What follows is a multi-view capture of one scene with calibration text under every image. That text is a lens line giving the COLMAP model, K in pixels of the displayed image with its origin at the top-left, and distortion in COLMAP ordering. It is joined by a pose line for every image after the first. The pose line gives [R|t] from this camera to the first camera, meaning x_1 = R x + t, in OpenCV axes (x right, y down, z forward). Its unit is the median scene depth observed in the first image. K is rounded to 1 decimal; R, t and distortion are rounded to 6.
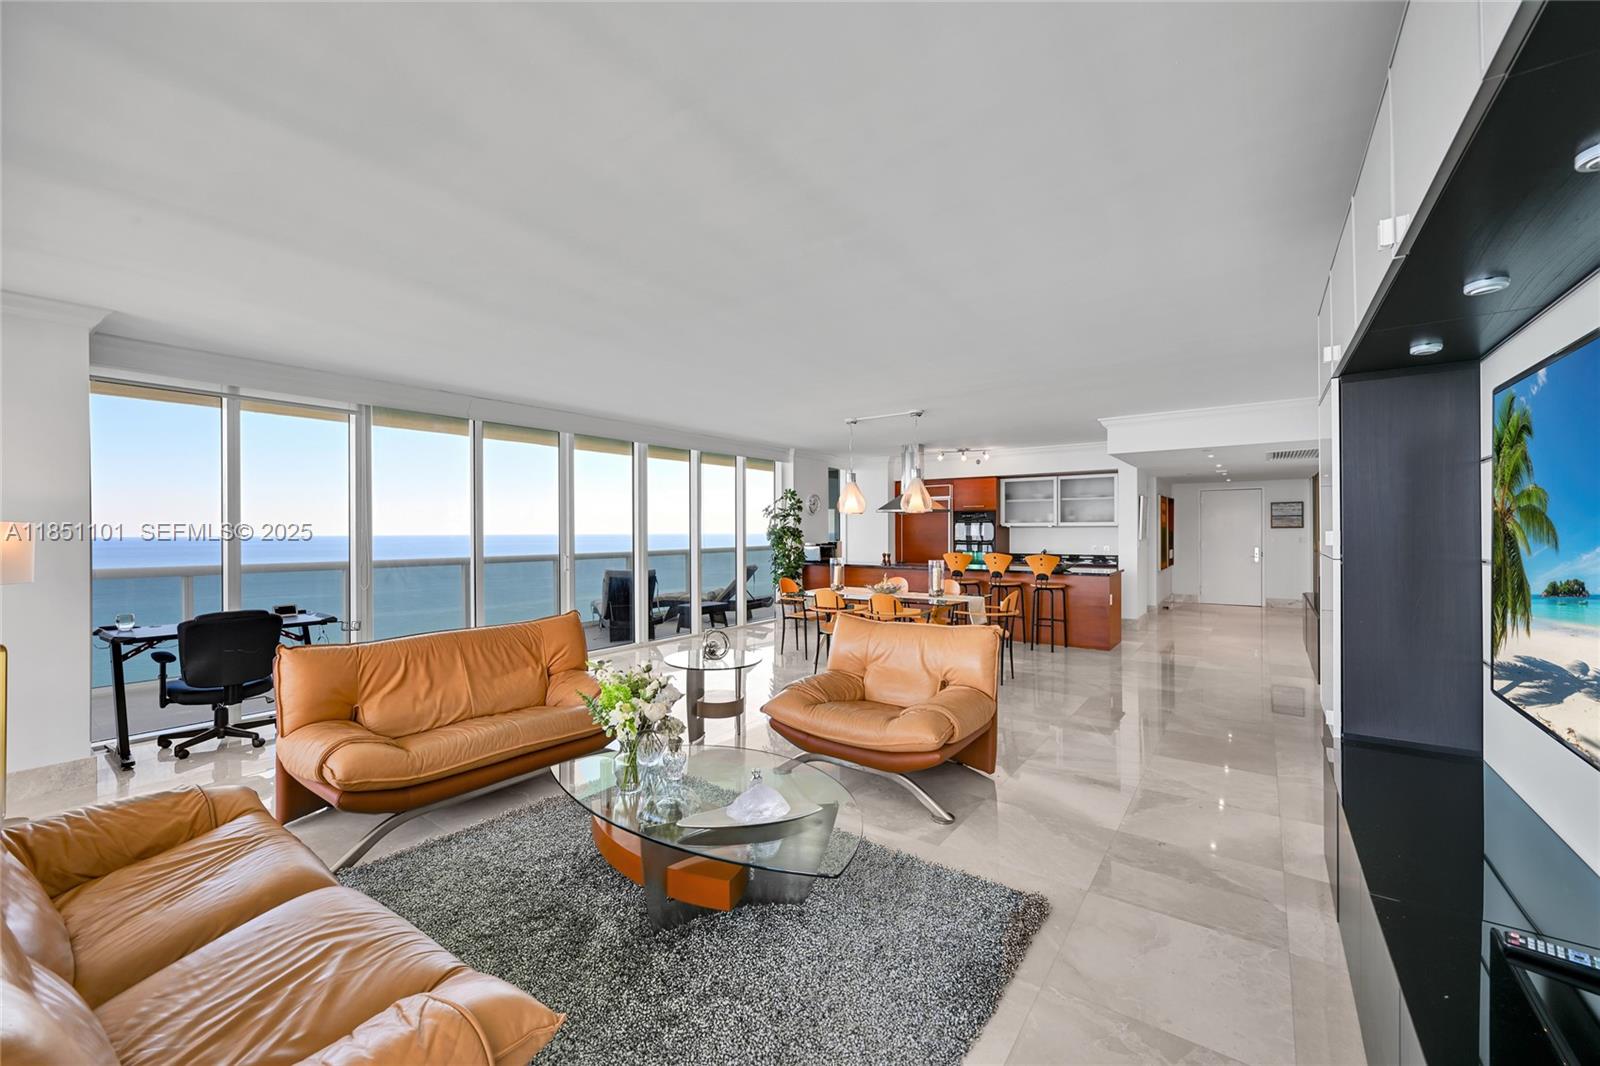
lens RADIAL K [[632.3, 0, 798.1], [0, 632.3, 530.9], [0, 0, 1]] dist [0.000701, 0.000317]
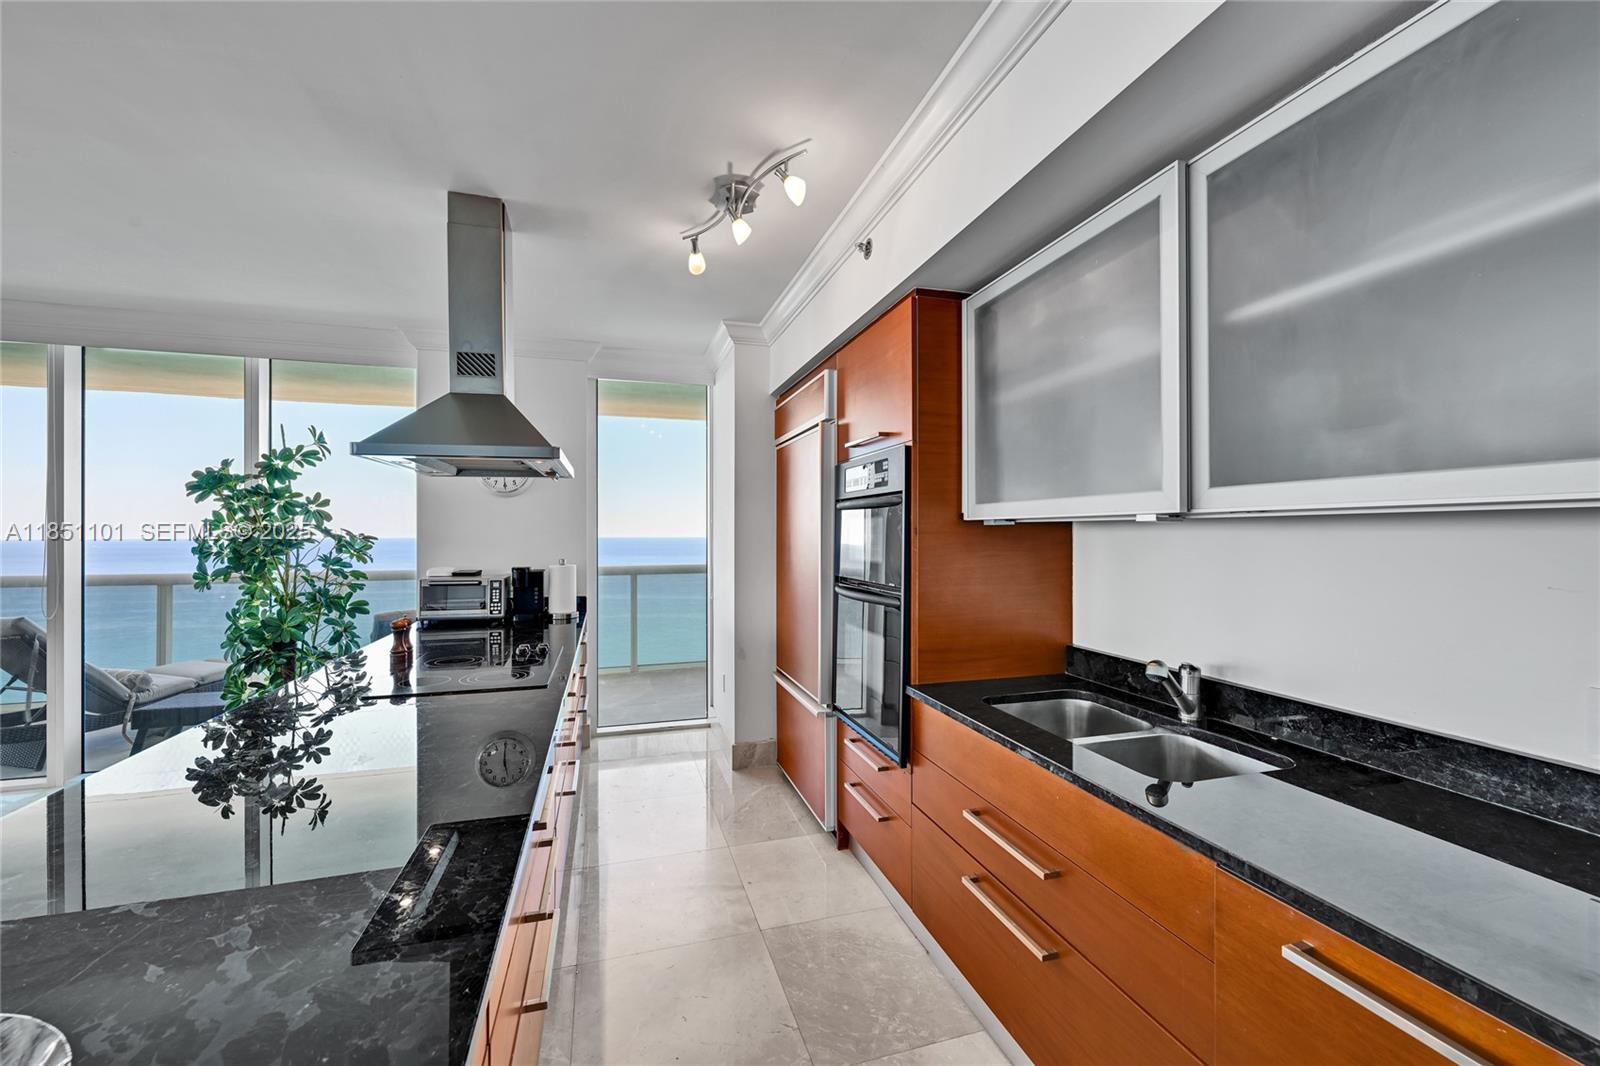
lens RADIAL K [[635.6, 0, 796.5], [0, 635.6, 532.0], [0, 0, 1]] dist [-0.000879, -0.000257]
pose [[0.794657, 0.003320, -0.607050, 0.433041], [-0.002812, 0.999994, 0.001788, -0.004410], [0.607052, 0.000287, 0.794662, 0.847961]]
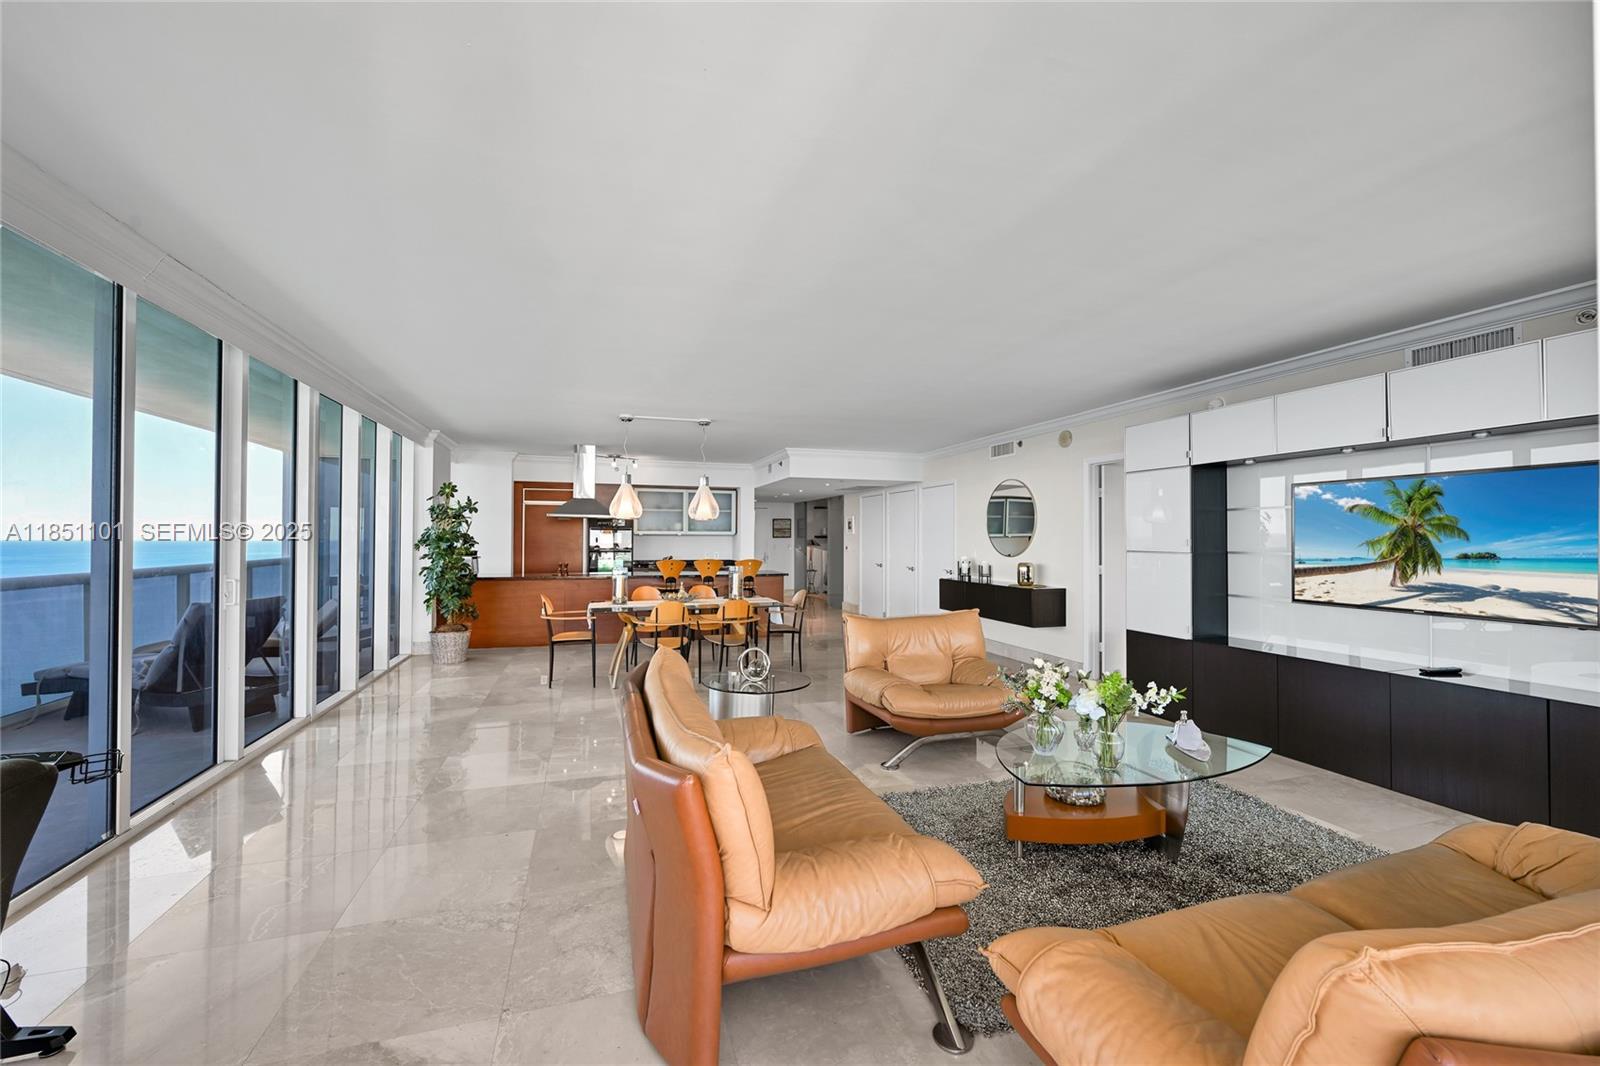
lens RADIAL K [[635.6, 0, 796.5], [0, 635.6, 532.0], [0, 0, 1]] dist [-0.000879, -0.000257]
pose [[0.590790, 0.015362, 0.806679, -0.375409], [-0.004198, 0.999864, -0.015966, 0.004624], [-0.806815, 0.006046, 0.590774, 0.192903]]
